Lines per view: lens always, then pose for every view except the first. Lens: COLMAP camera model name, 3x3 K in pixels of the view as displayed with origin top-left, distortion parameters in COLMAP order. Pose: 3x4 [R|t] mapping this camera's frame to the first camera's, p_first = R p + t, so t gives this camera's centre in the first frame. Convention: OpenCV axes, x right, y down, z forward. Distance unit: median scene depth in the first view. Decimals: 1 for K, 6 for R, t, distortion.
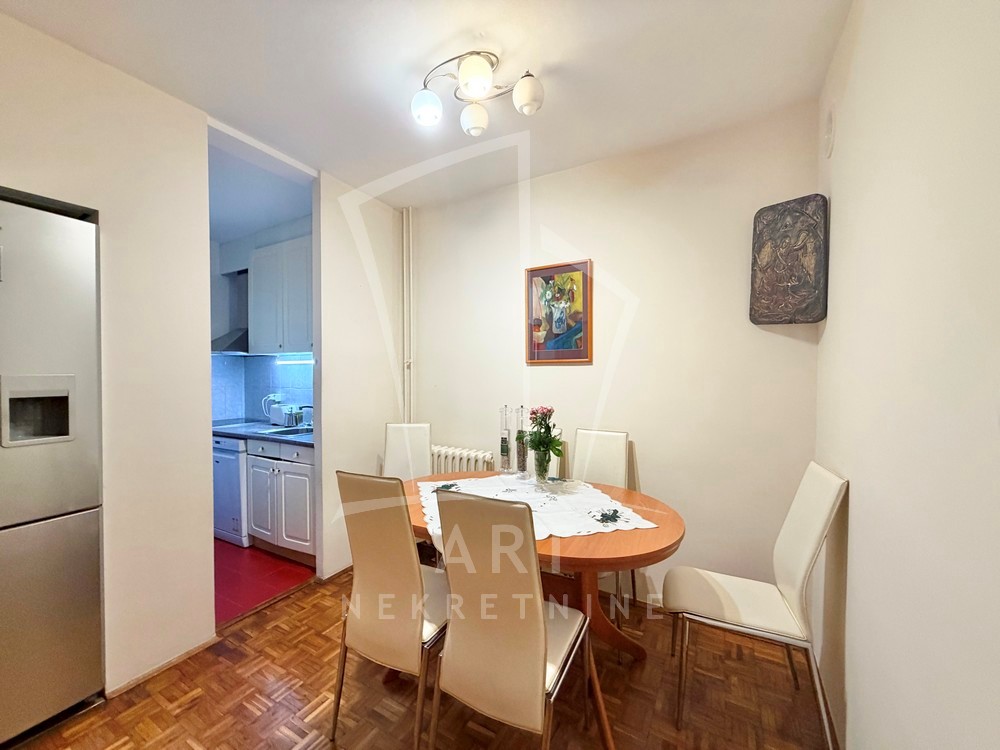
lens RADIAL K [[400.8, 0, 520.9], [0, 400.8, 377.9], [0, 0, 1]] dist [-0.002157, 0.000176]
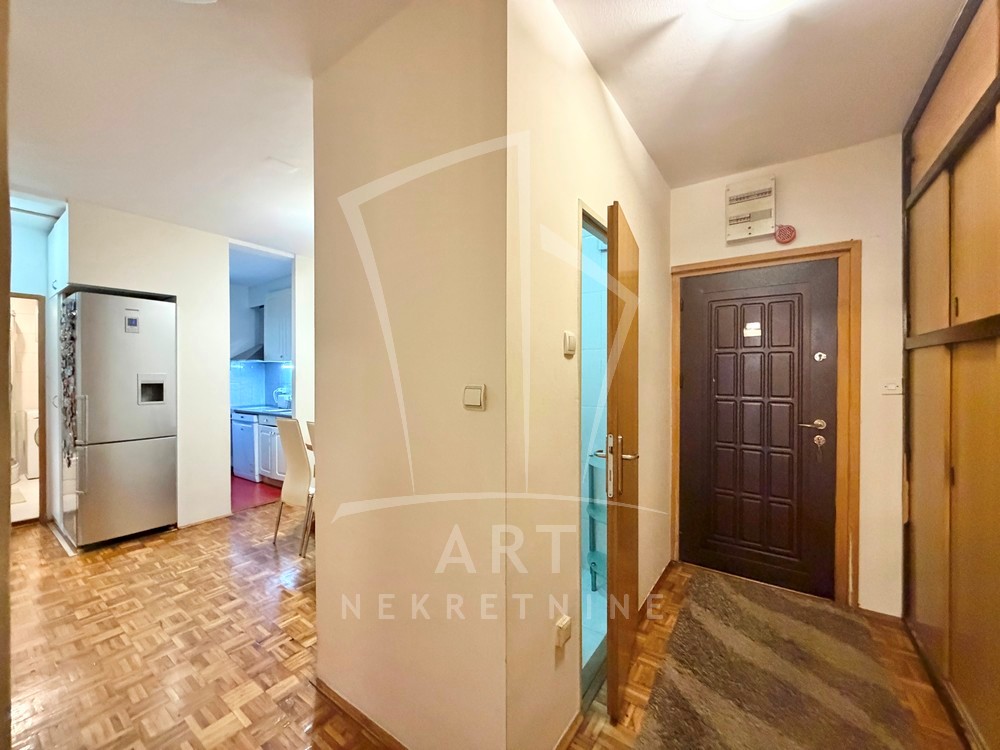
lens RADIAL K [[400.8, 0, 520.6], [0, 400.8, 381.9], [0, 0, 1]] dist [-0.002157, 0.000176]
pose [[0.995233, 0.008672, -0.097145, 0.617030], [-0.008454, 0.999961, 0.002660, 0.008313], [0.097164, -0.001826, 0.995267, -0.594433]]
